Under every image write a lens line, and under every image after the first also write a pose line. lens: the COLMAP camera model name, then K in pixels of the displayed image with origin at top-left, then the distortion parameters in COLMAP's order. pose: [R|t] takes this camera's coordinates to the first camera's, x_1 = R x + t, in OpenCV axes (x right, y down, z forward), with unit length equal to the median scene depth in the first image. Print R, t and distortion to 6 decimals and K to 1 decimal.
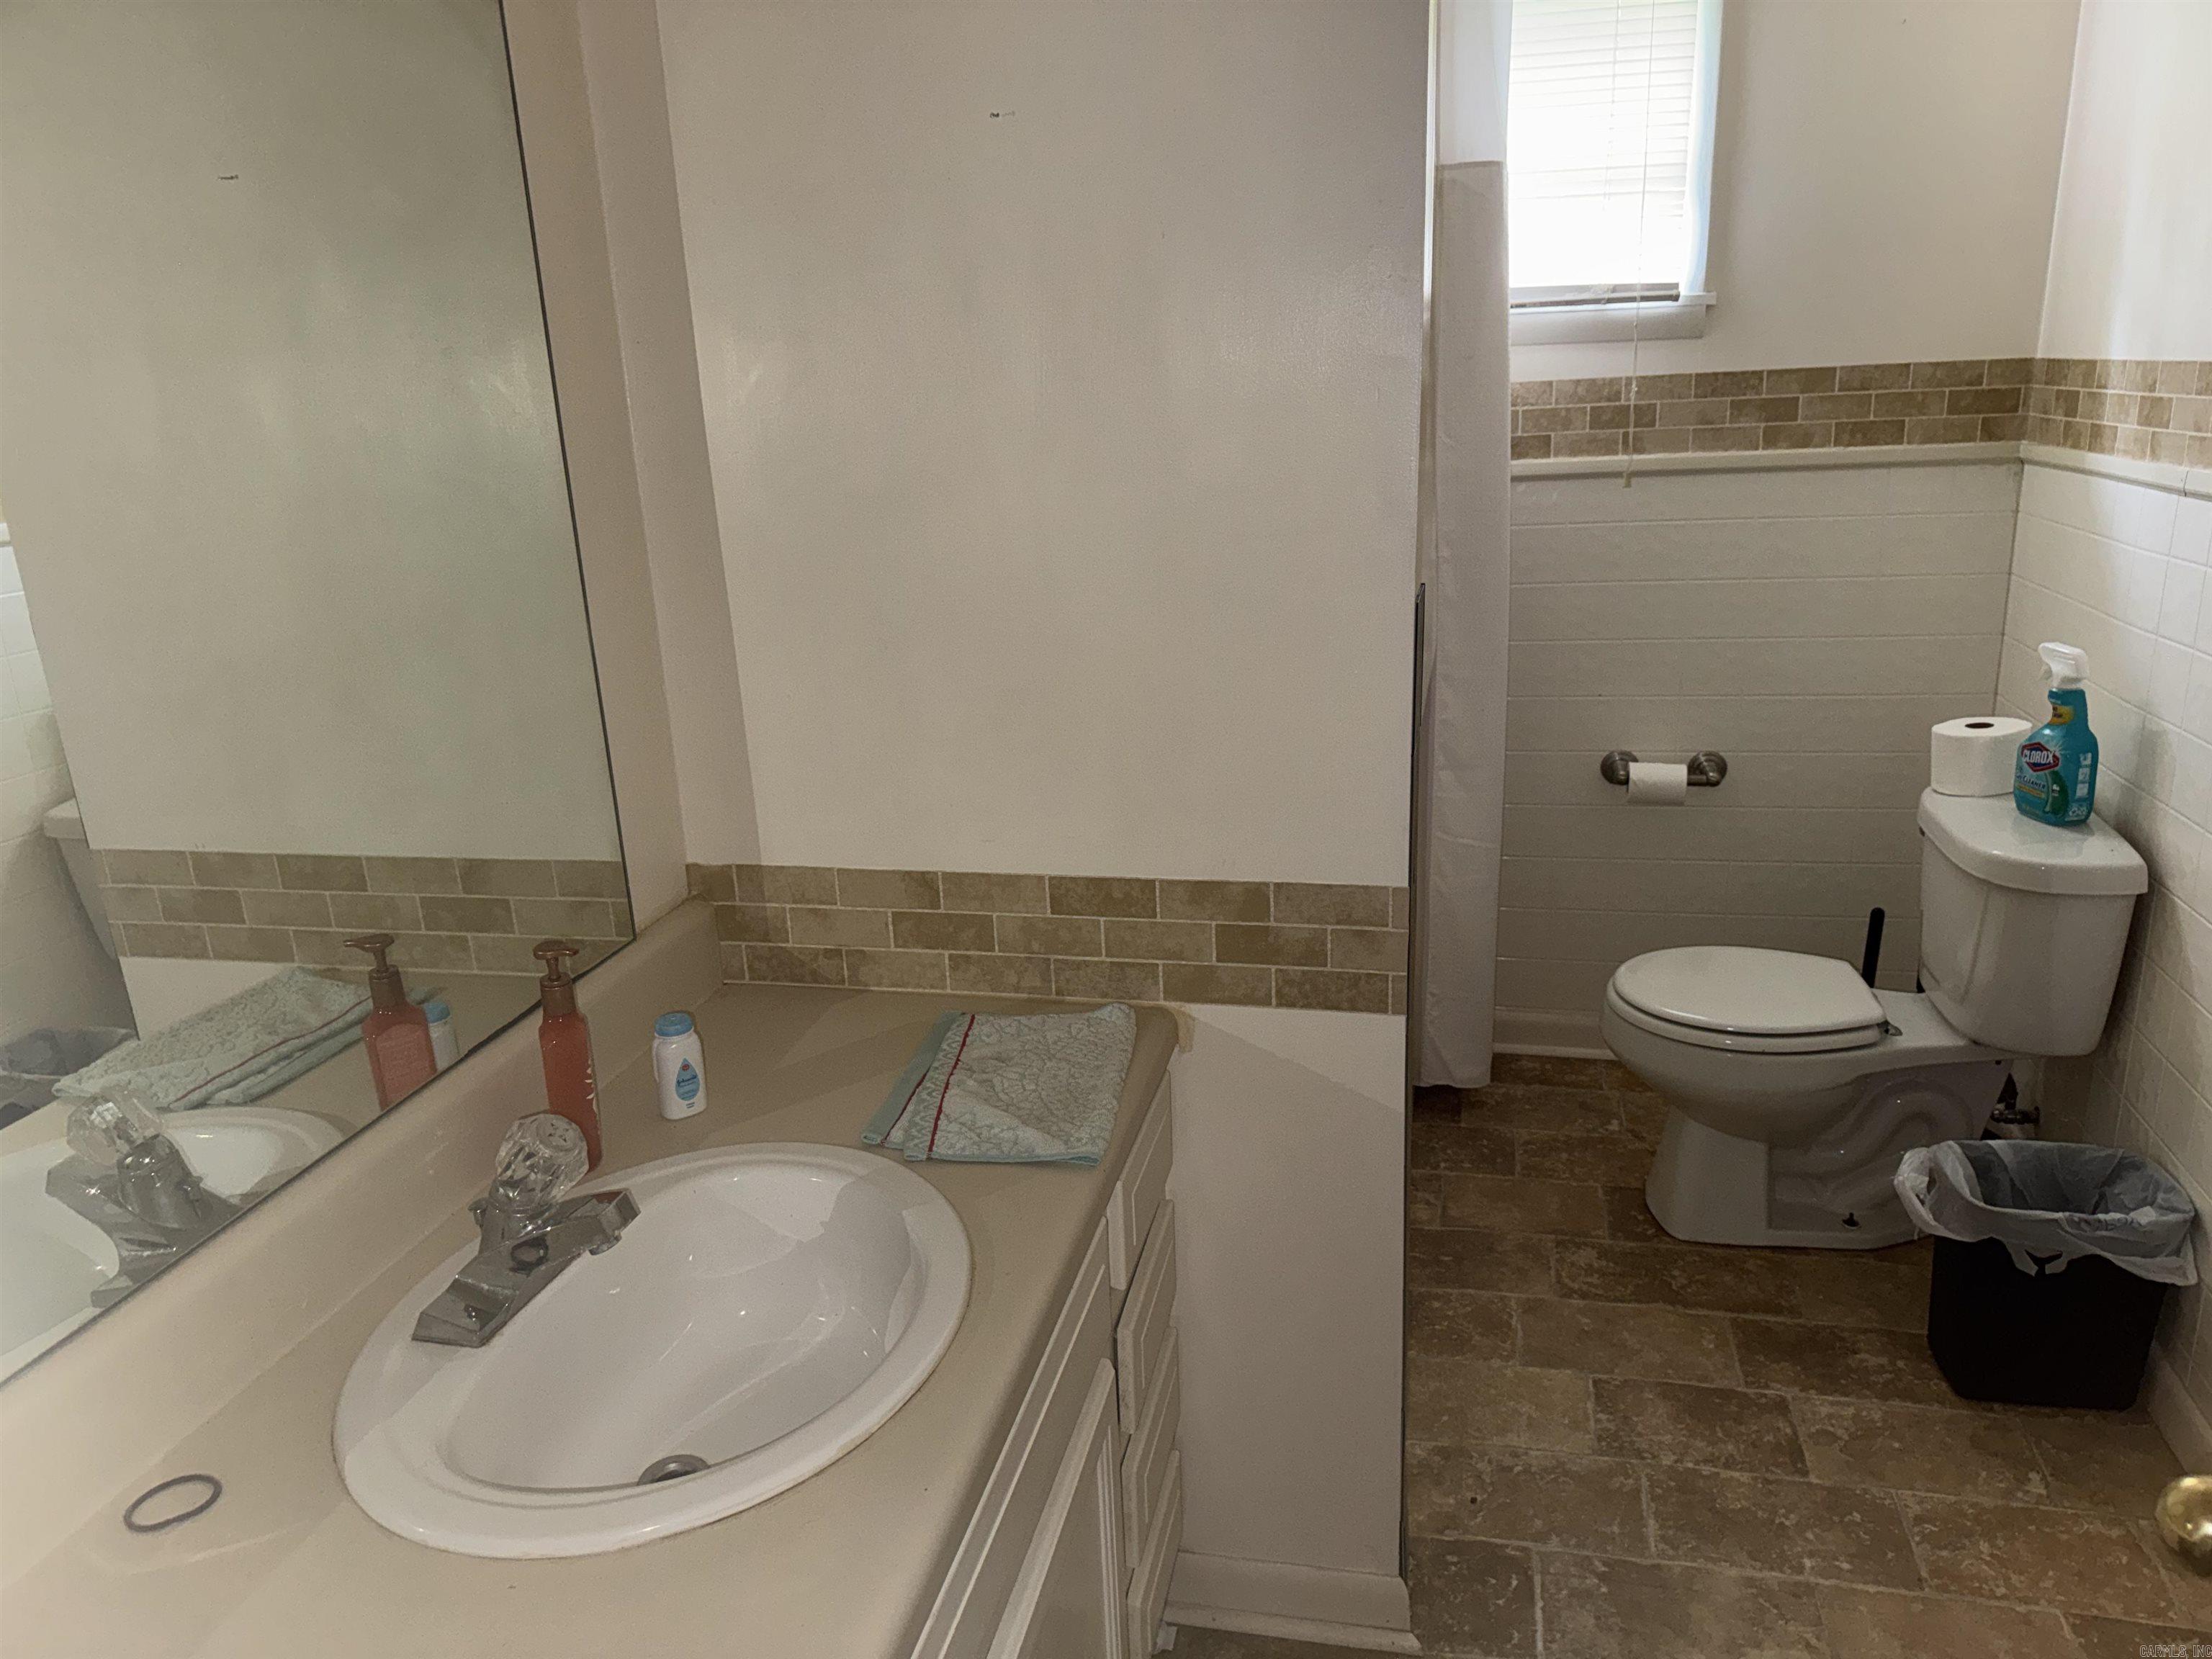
lens RADIAL K [[1561.5, 0, 1108.4], [0, 1561.5, 836.7], [0, 0, 1]] dist [0.103751, -0.144499]
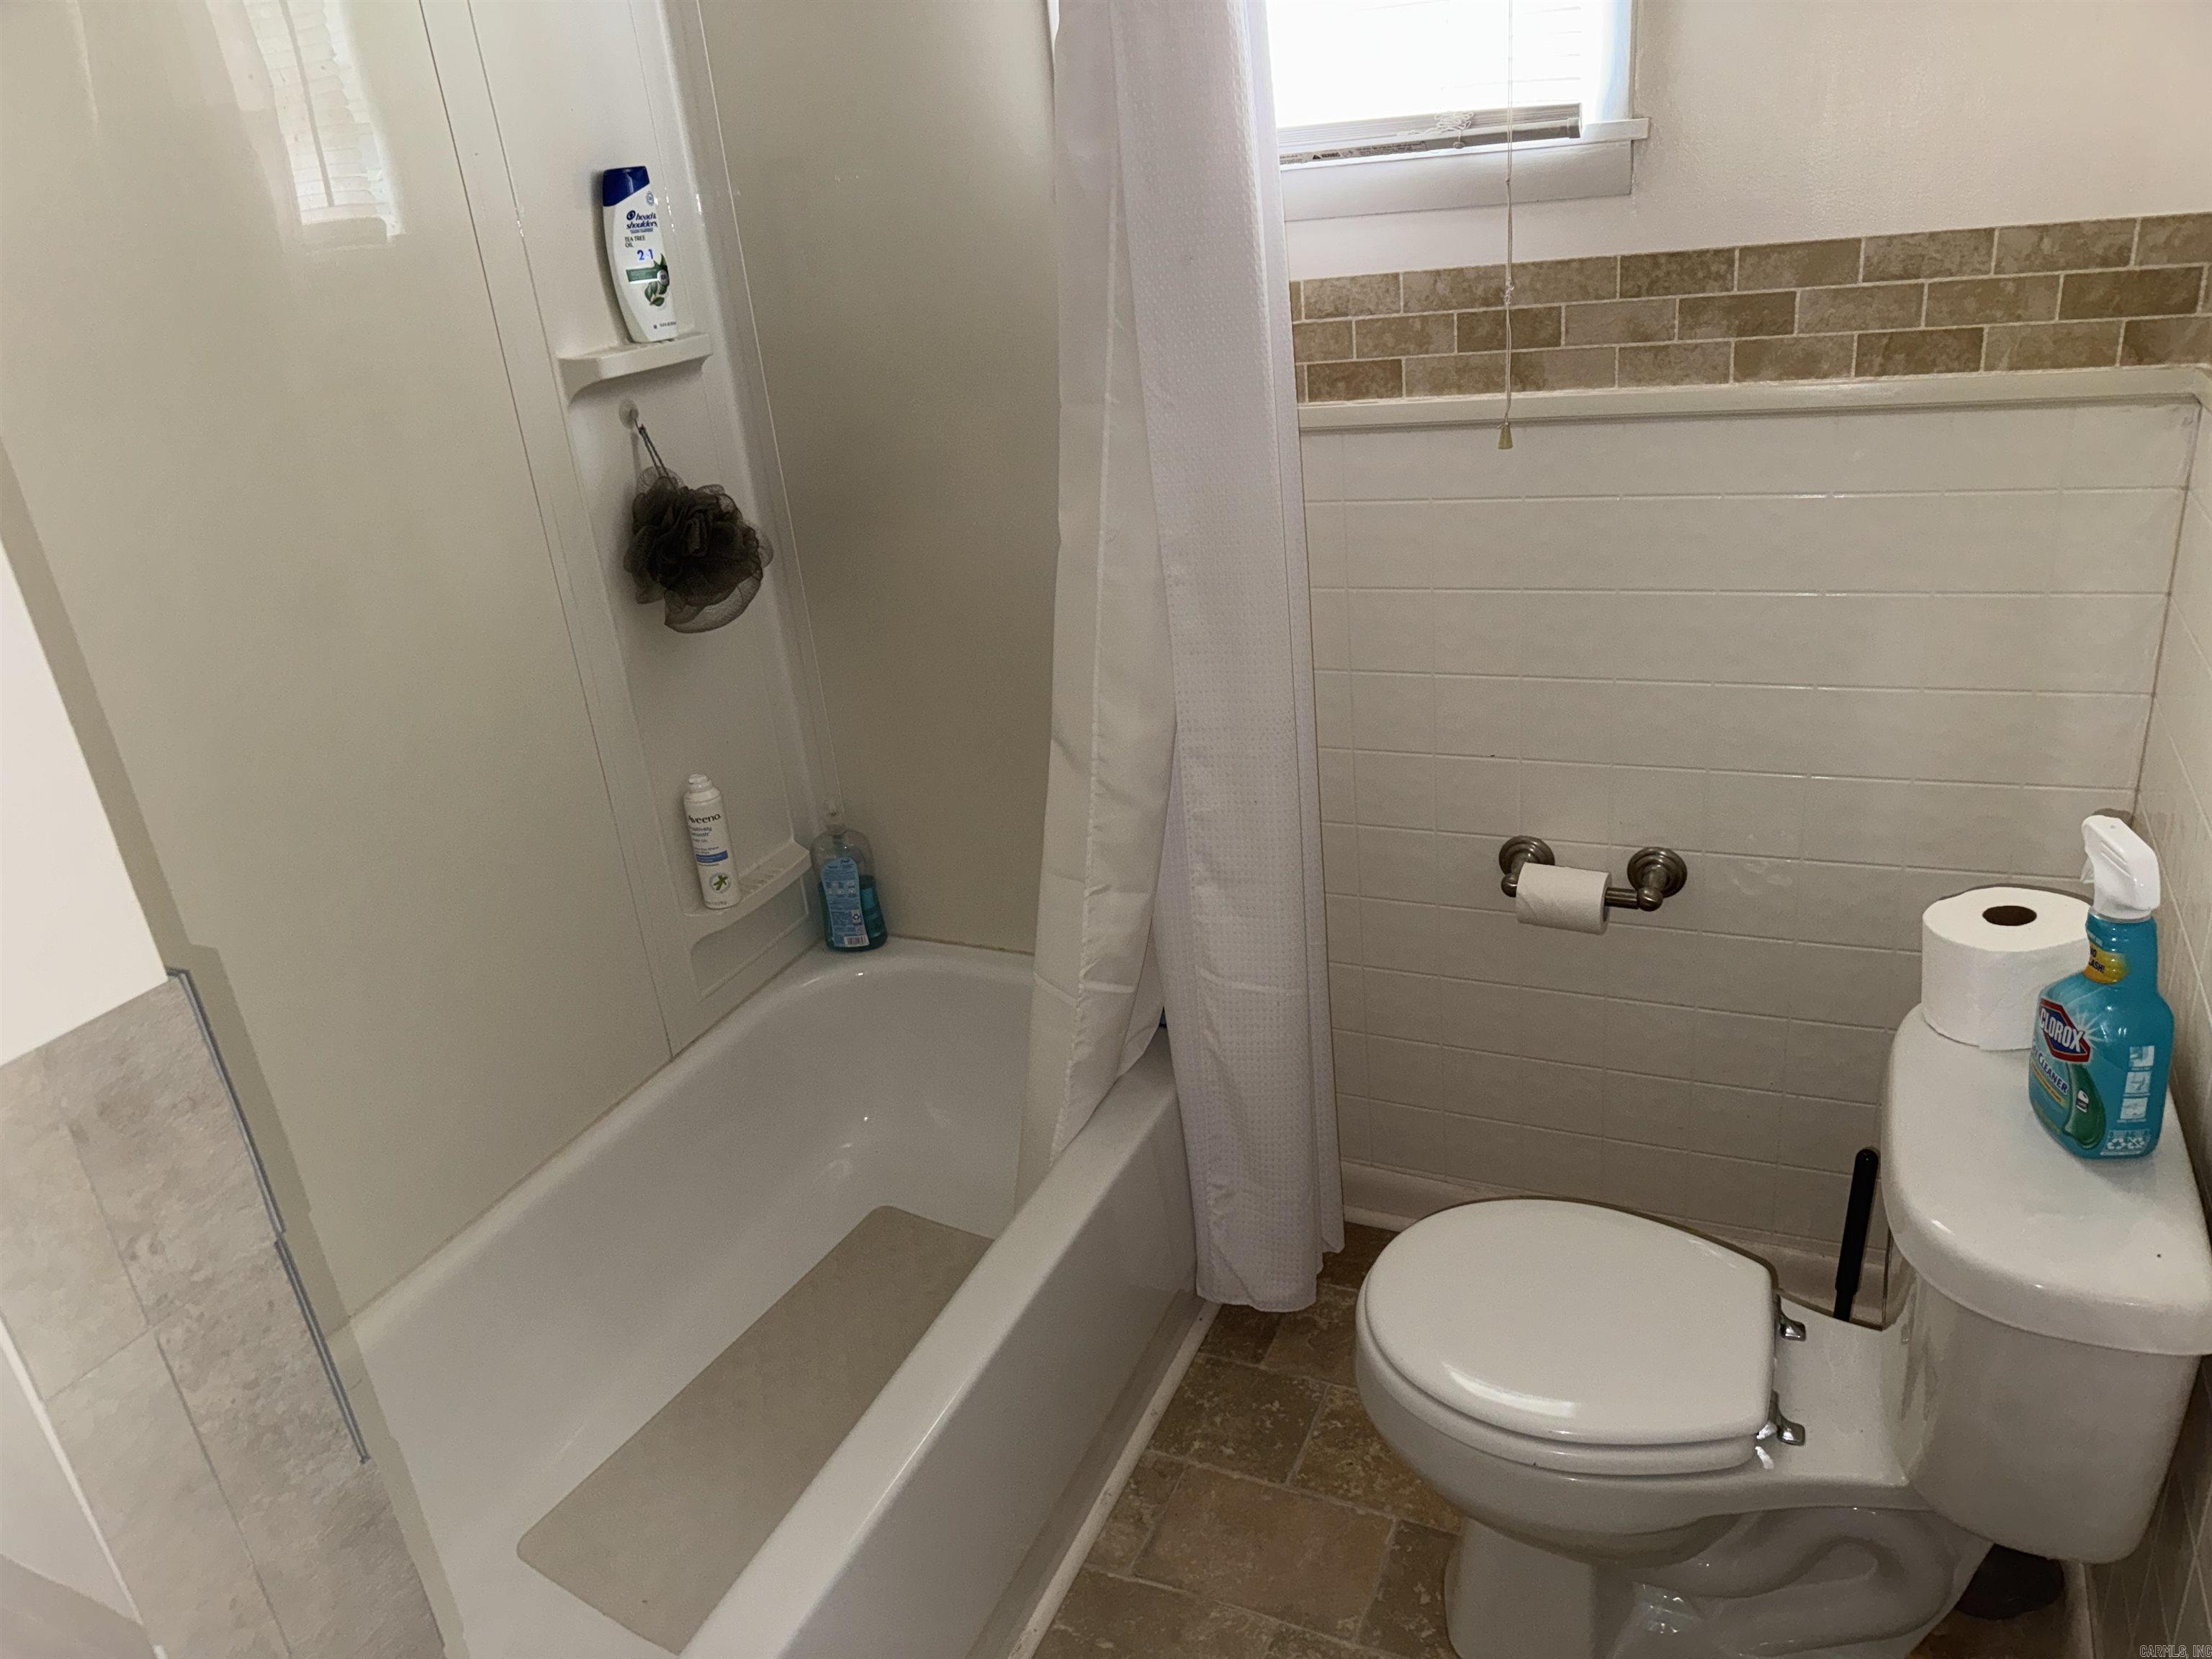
lens RADIAL K [[1573.0, 0, 1106.0], [0, 1573.0, 829.5], [0, 0, 1]] dist [0.086631, -0.104960]
pose [[0.975913, 0.033313, -0.215601, 0.320490], [-0.006319, 0.992174, 0.124700, -0.151661], [0.218068, -0.120334, 0.968487, 0.346802]]
